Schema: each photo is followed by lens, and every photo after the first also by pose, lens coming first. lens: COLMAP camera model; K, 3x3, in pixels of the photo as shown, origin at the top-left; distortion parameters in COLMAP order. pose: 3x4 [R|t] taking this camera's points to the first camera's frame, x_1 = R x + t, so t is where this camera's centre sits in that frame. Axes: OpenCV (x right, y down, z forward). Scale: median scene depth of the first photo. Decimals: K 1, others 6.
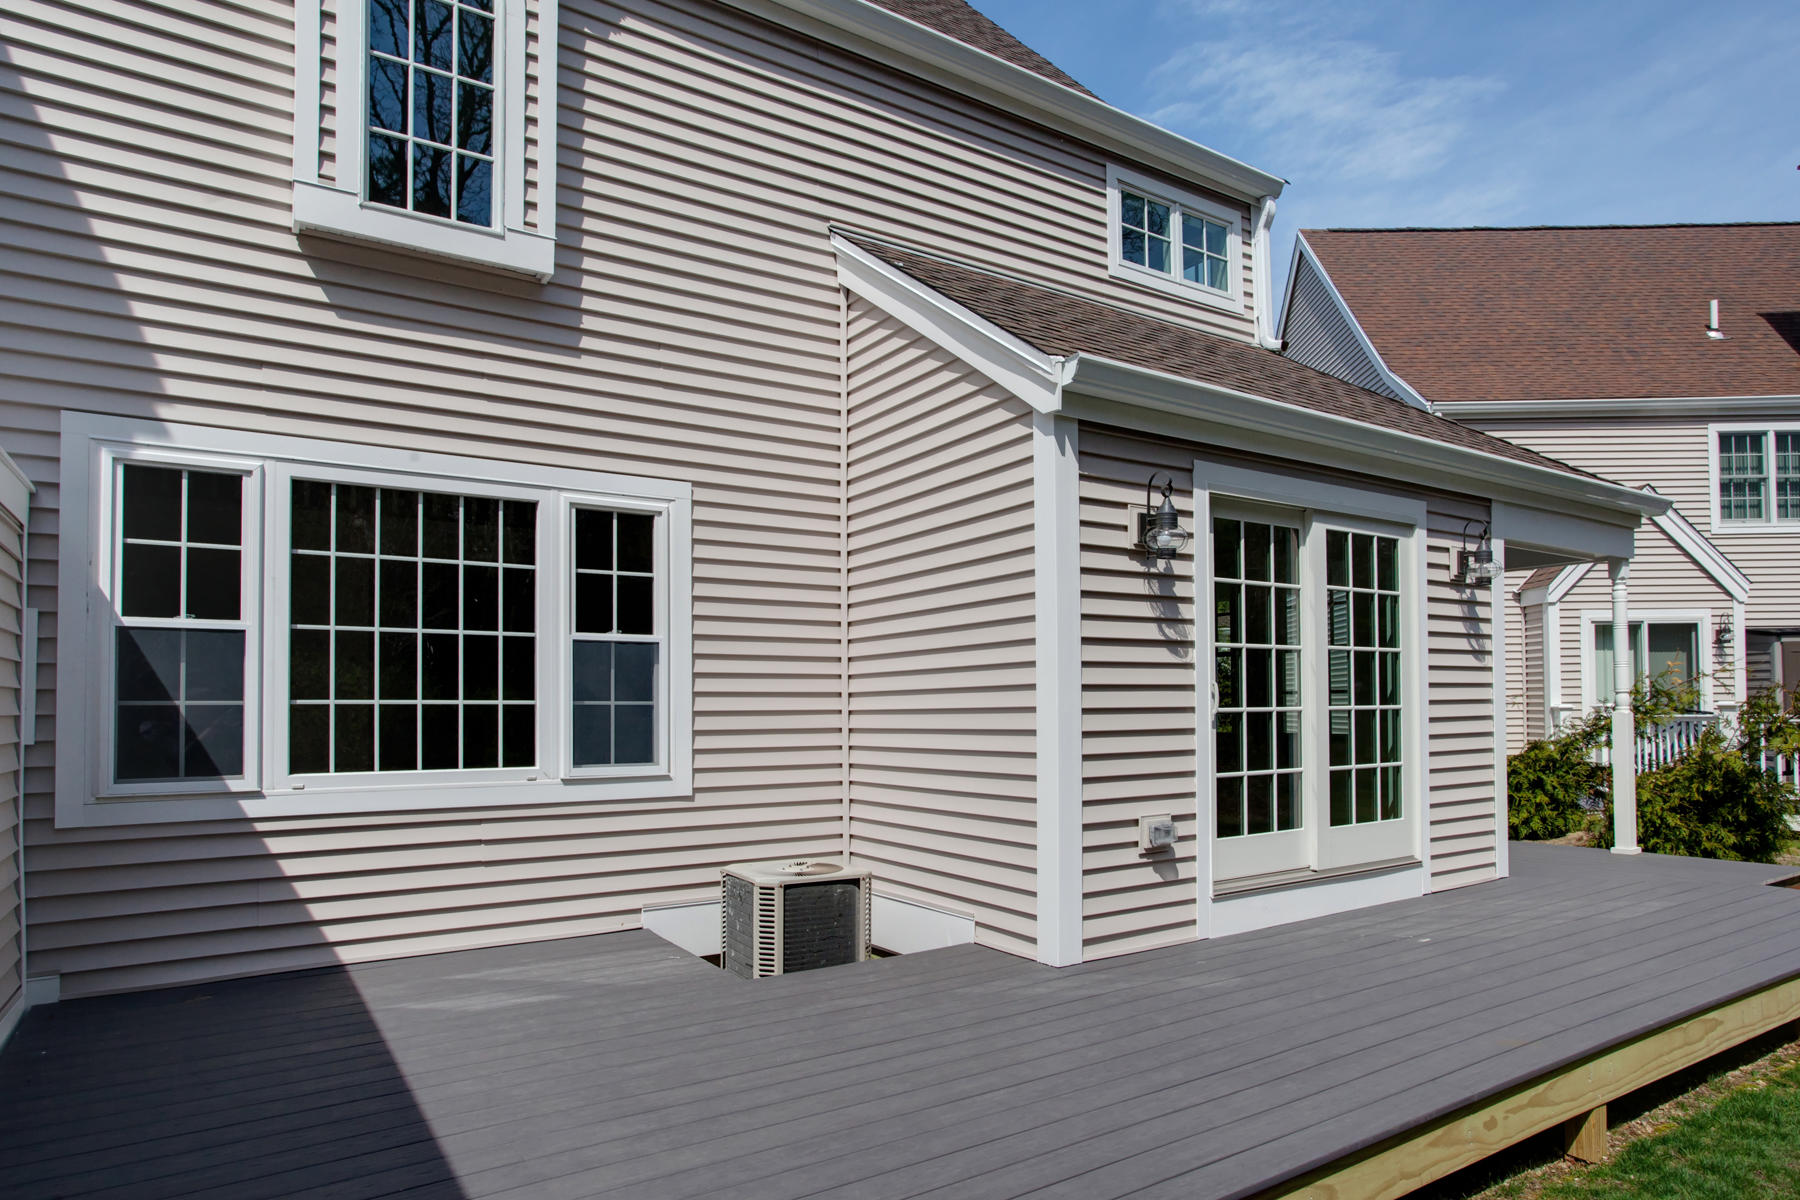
lens RADIAL K [[1068.7, 0, 937.7], [0, 1068.7, 670.2], [0, 0, 1]] dist [-0.025288, 0.019473]
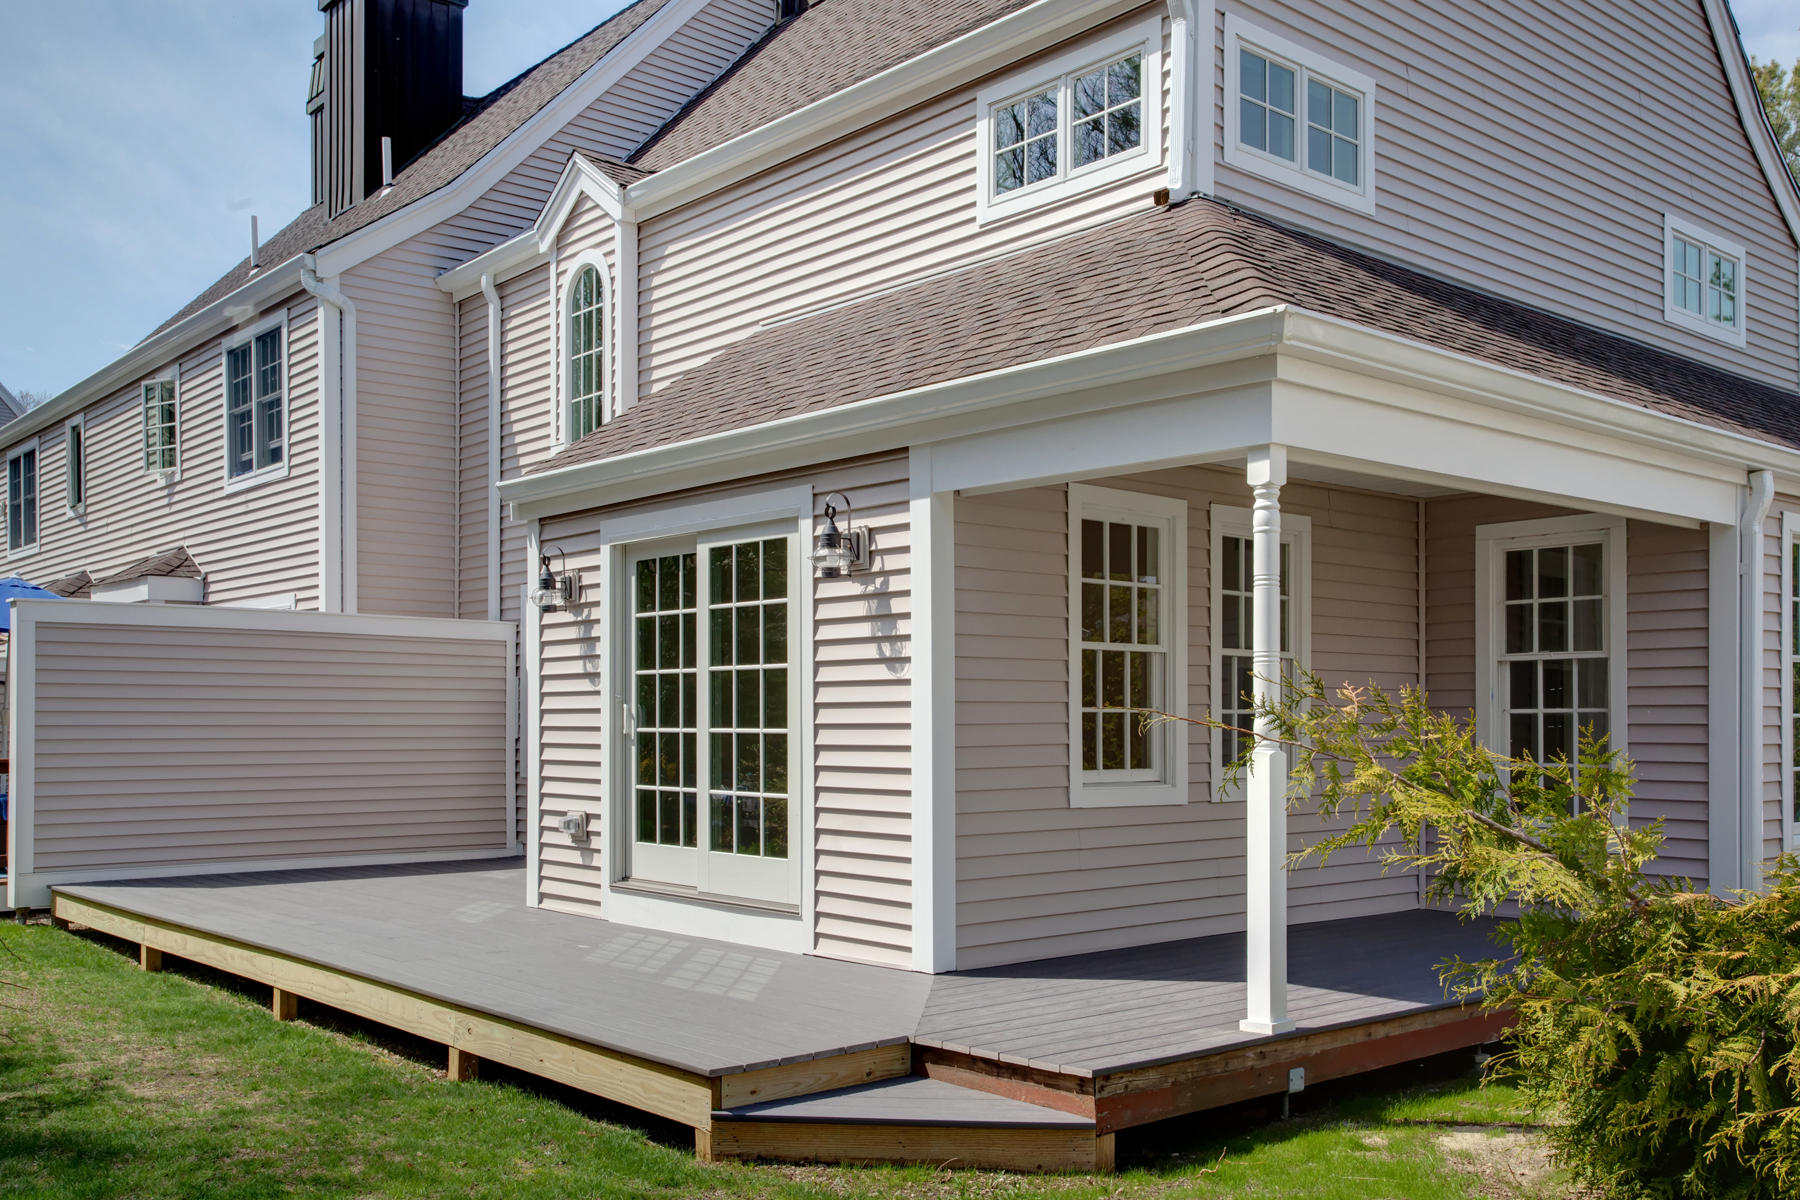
lens RADIAL K [[1637.1, 0, 904.2], [0, 1637.1, 714.4], [0, 0, 1]] dist [0.006099, 0.019495]
pose [[0.118943, 0.001908, -0.992899, 2.069306], [0.027352, 0.999612, 0.005198, 0.019357], [0.992524, -0.027776, 0.118845, 1.091285]]
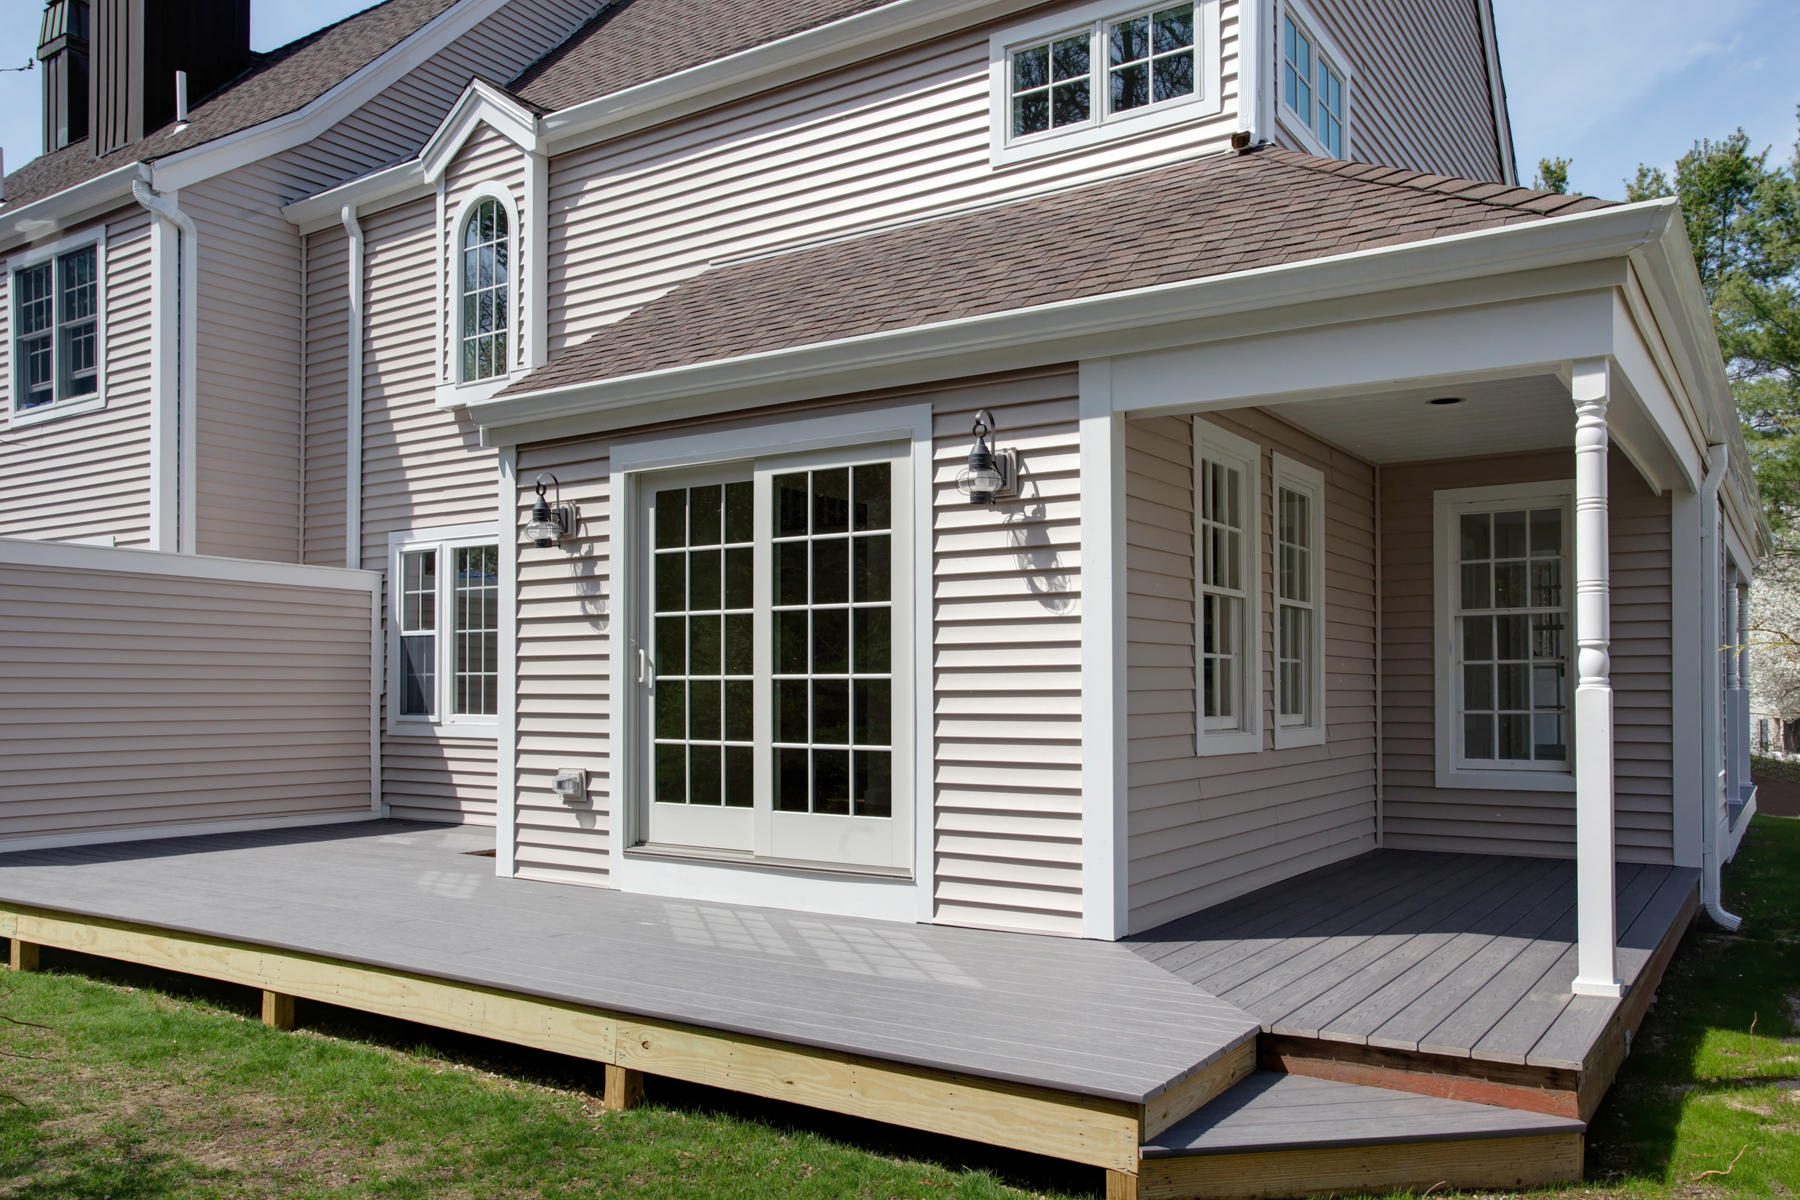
lens RADIAL K [[1380.0, 0, 905.9], [0, 1380.0, 660.7], [0, 0, 1]] dist [-0.025504, 0.040917]
pose [[0.377676, -0.013967, -0.925832, 1.613528], [0.024471, 0.999688, -0.005099, 0.033534], [0.925614, -0.020731, 0.377900, 0.728813]]
